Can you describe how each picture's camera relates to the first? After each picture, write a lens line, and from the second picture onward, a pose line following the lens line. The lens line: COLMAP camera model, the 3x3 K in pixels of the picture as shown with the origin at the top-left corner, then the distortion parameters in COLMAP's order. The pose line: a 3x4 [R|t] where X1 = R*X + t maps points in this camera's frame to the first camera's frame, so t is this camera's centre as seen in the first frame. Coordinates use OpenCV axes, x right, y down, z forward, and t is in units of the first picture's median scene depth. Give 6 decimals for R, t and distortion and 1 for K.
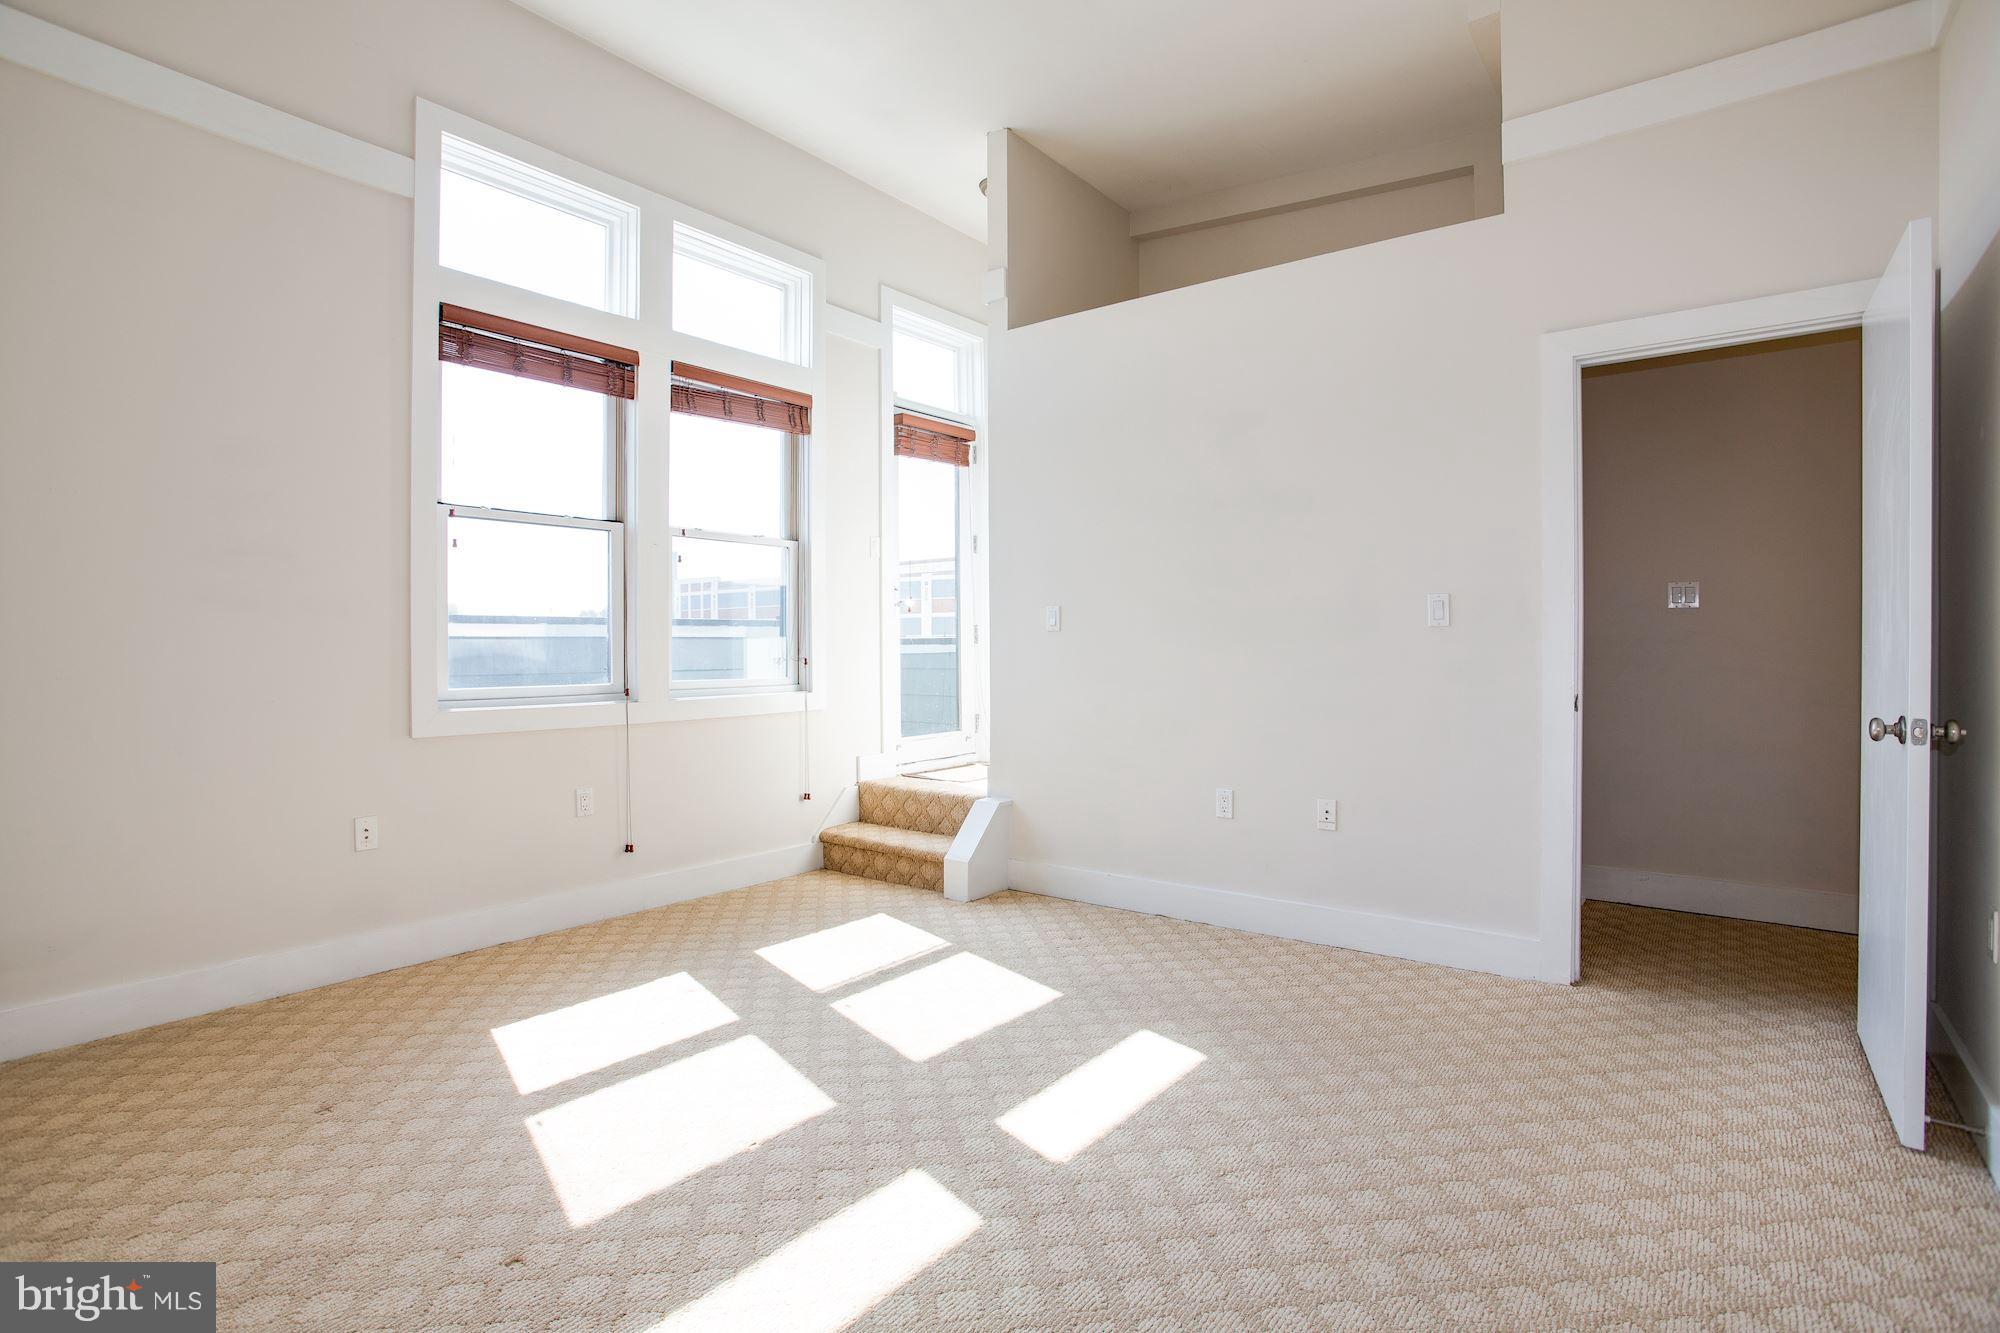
lens RADIAL K [[1001.5, 0, 1001.1], [0, 1001.5, 636.8], [0, 0, 1]] dist [-0.071702, 0.037770]
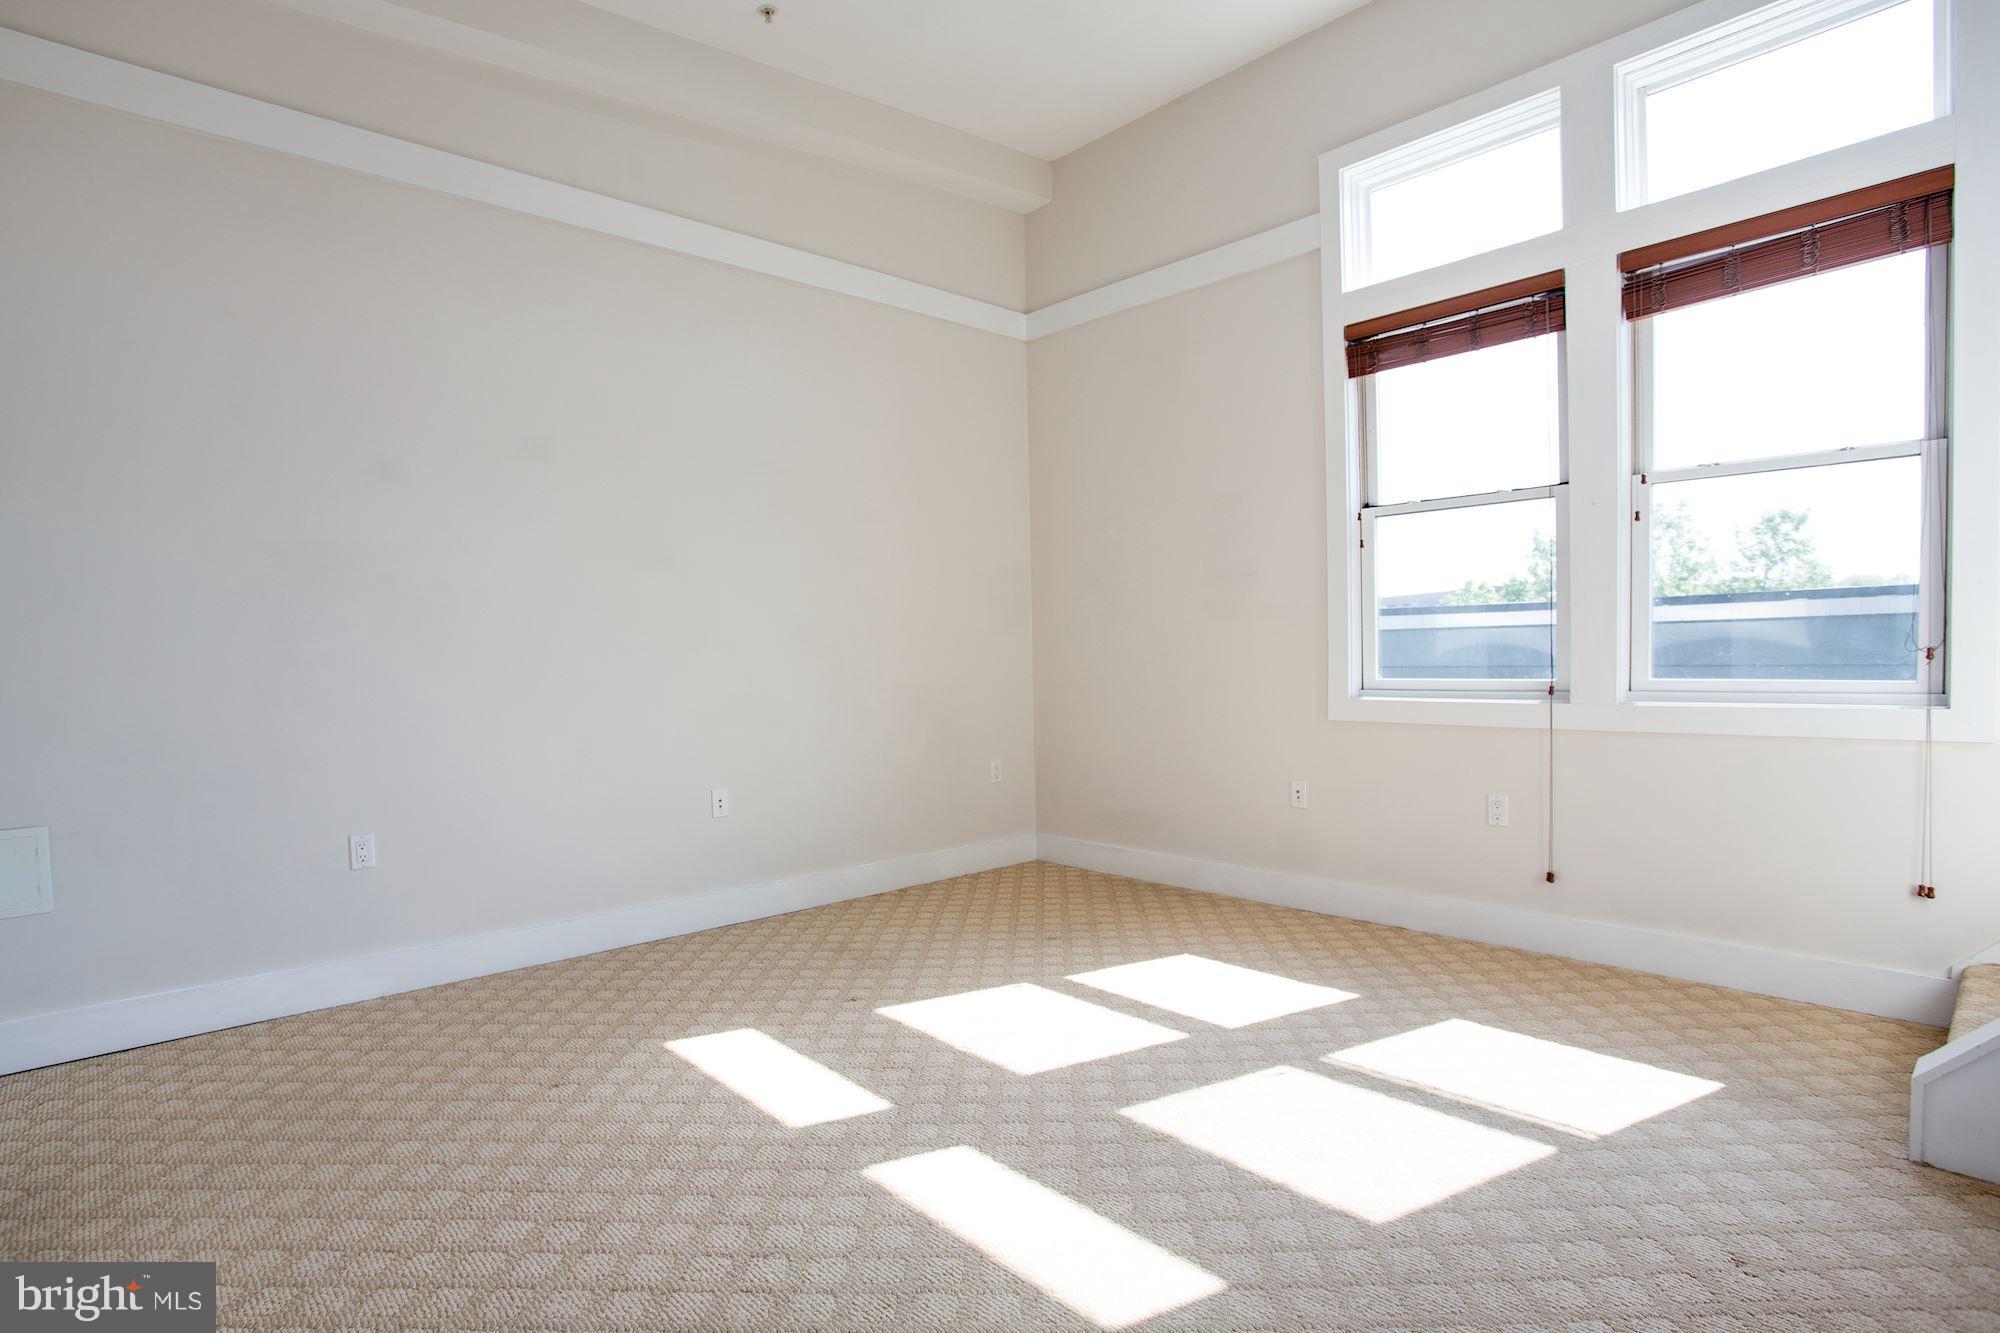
lens RADIAL K [[993.3, 0, 960.8], [0, 993.3, 687.2], [0, 0, 1]] dist [-0.070383, 0.019504]
pose [[-0.202900, 0.044123, -0.978205, 0.599765], [0.036368, 0.998635, 0.037501, 0.004932], [0.978524, -0.027967, -0.204228, 0.789791]]
